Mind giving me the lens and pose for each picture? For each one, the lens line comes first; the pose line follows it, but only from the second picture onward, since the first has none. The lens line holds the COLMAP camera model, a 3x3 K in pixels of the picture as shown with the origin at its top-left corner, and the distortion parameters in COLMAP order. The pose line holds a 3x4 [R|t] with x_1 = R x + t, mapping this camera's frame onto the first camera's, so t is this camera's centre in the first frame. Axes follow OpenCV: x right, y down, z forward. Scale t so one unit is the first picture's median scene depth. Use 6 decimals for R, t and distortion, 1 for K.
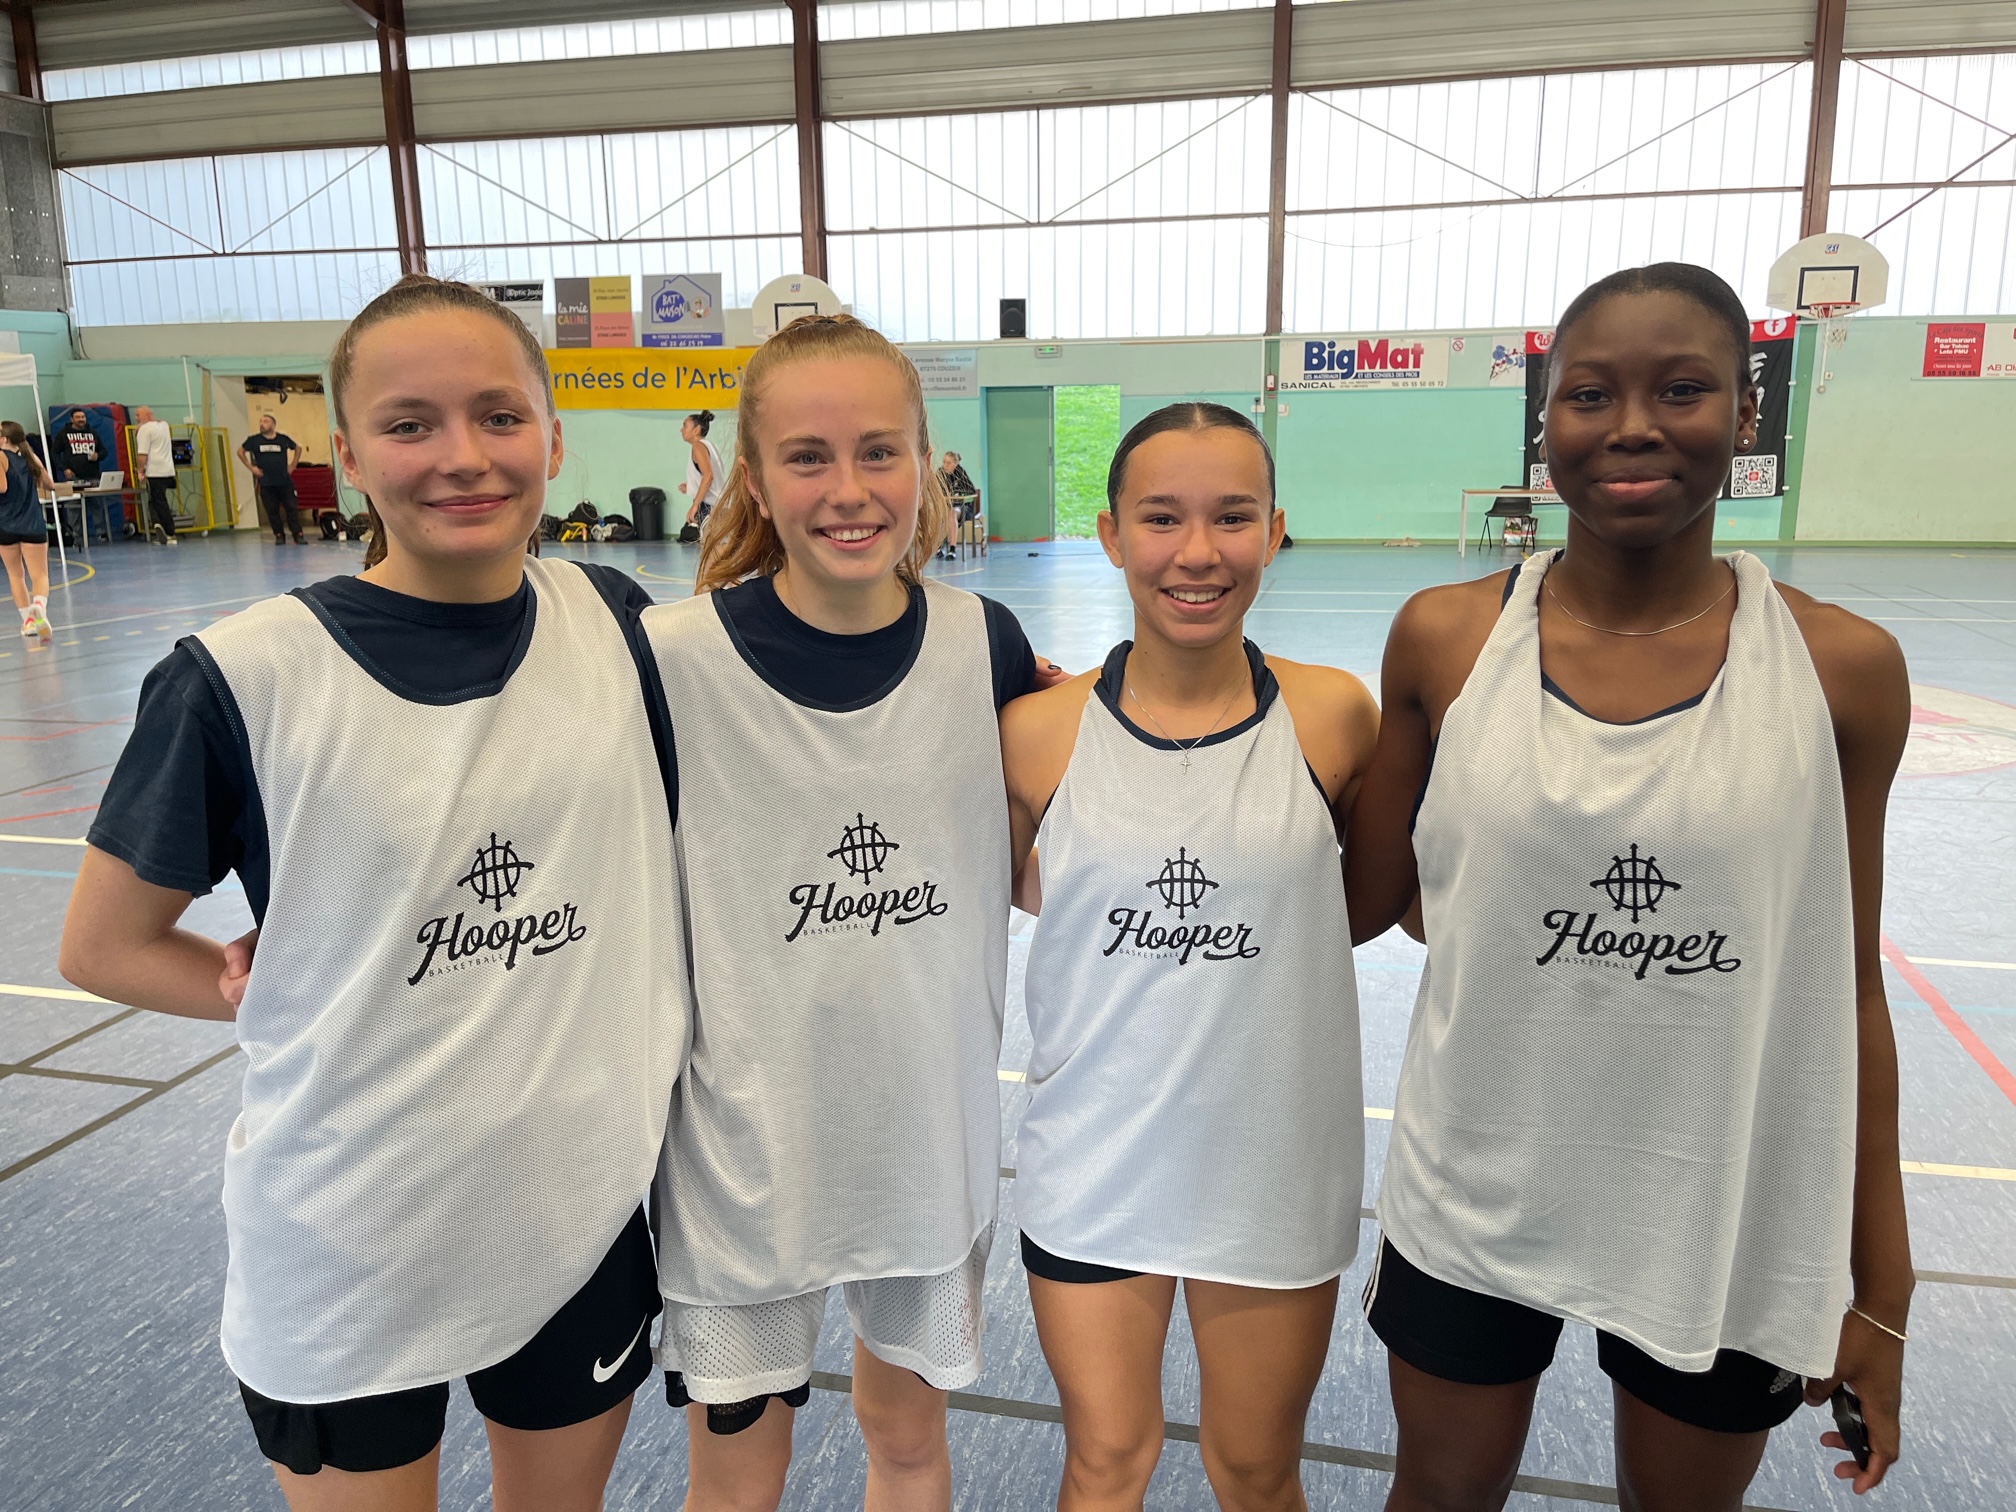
lens RADIAL K [[1521.5, 0, 1012.5], [0, 1521.5, 746.6], [0, 0, 1]] dist [0.030035, -0.021611]
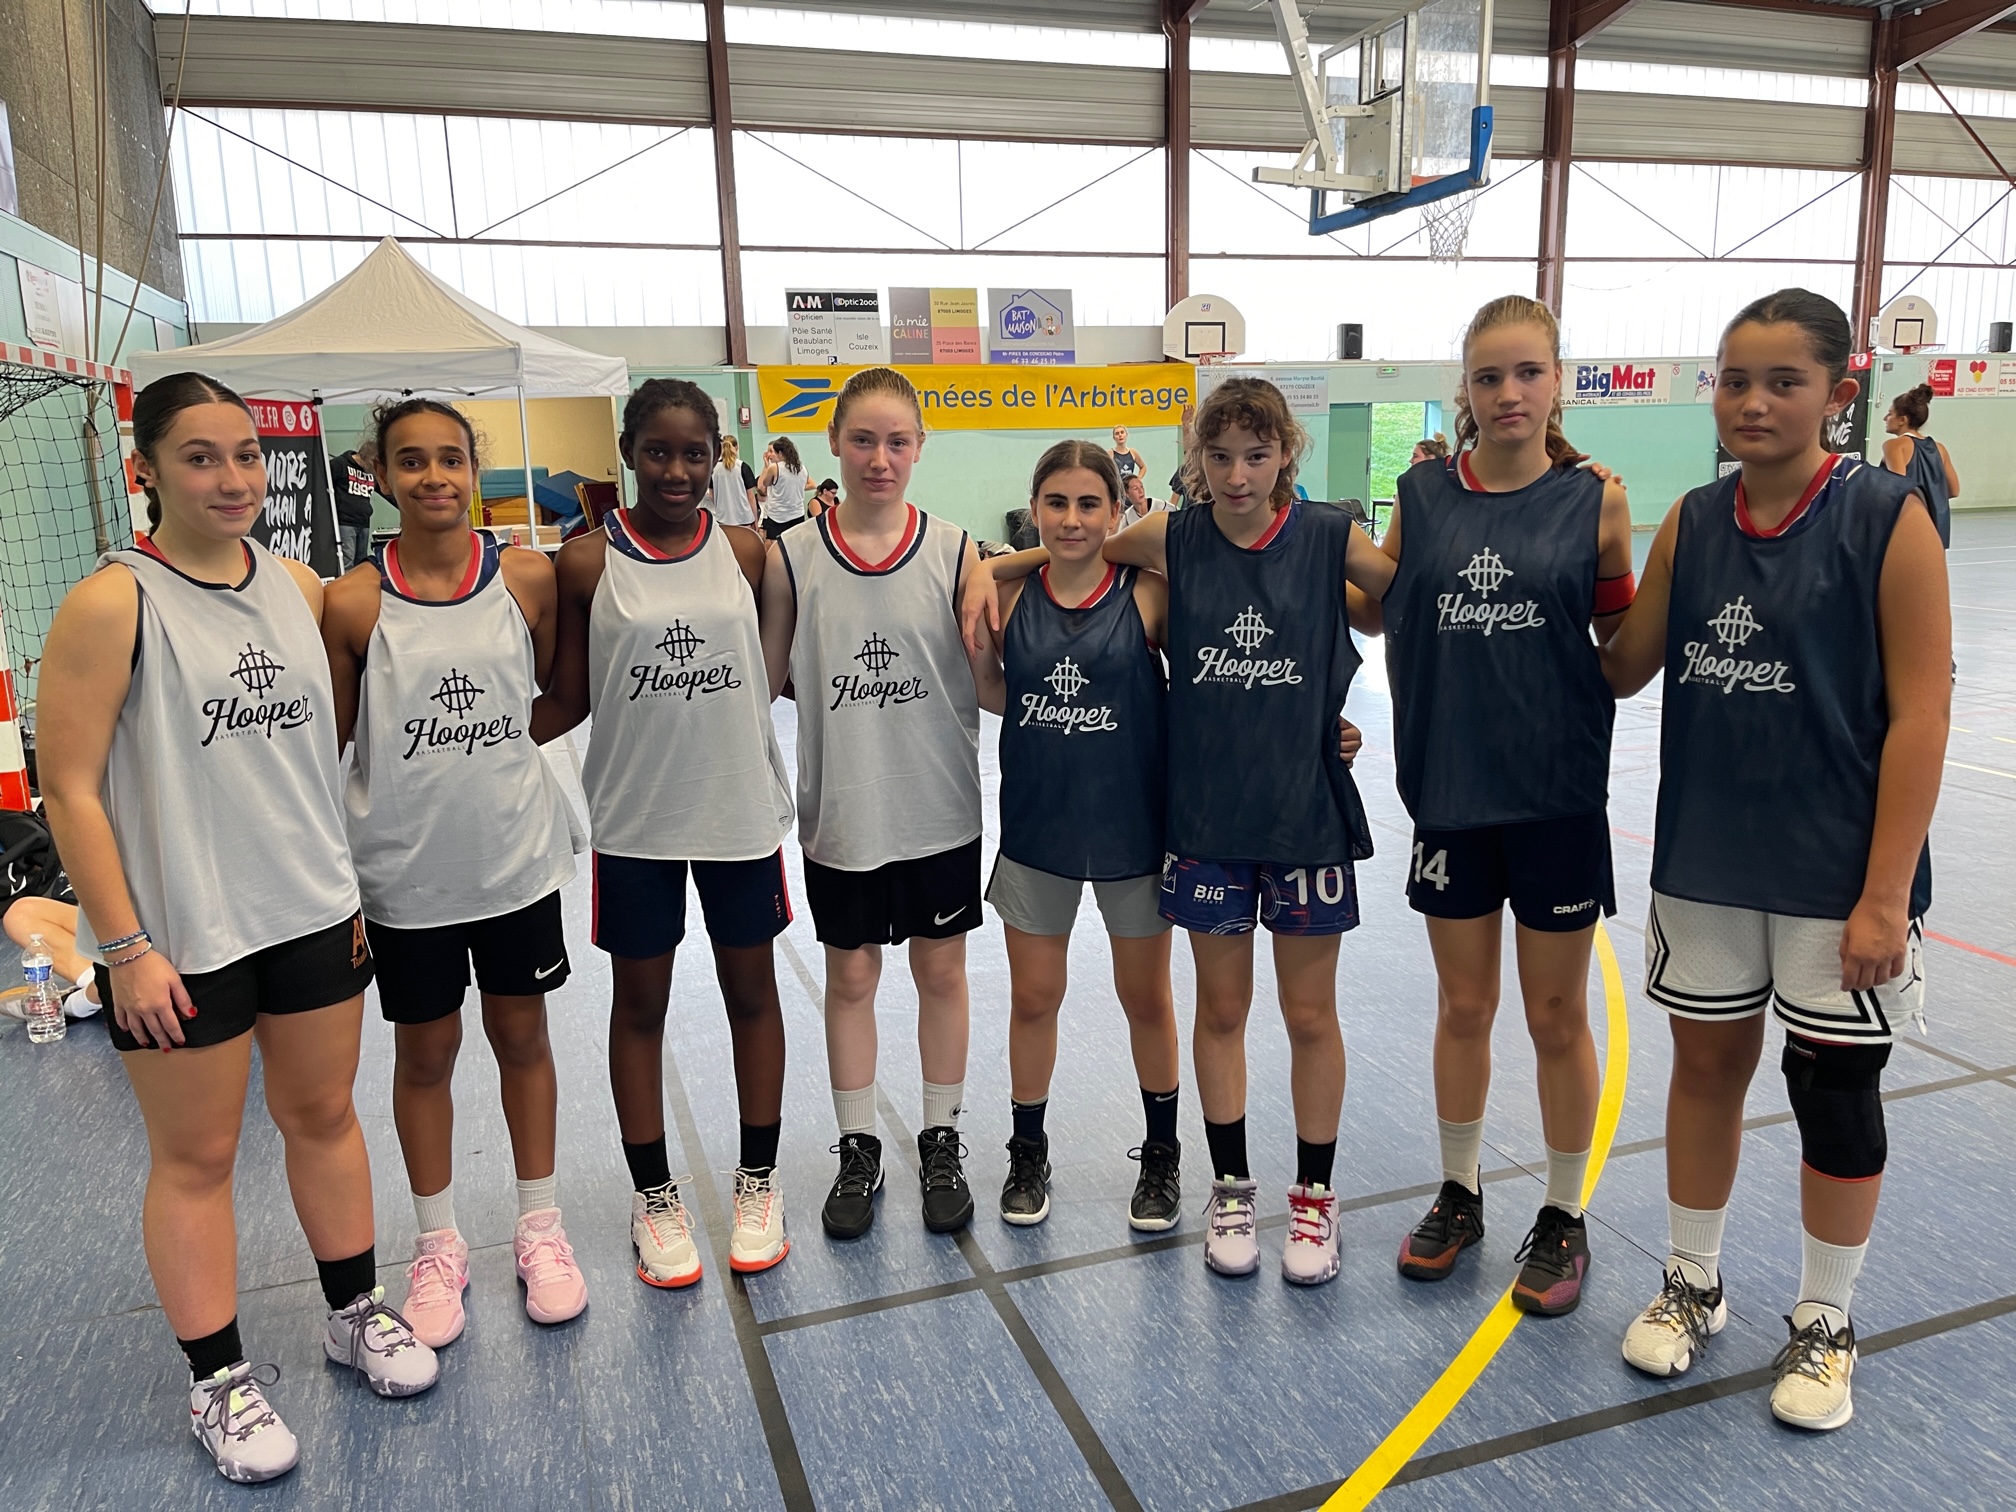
lens RADIAL K [[1521.5, 0, 1017.6], [0, 1521.5, 759.8], [0, 0, 1]] dist [0.030035, -0.021611]
pose [[0.839926, -0.121104, 0.529016, -0.803099], [0.129151, 0.991383, 0.021896, -0.036440], [-0.527109, 0.049932, 0.848329, 0.204331]]
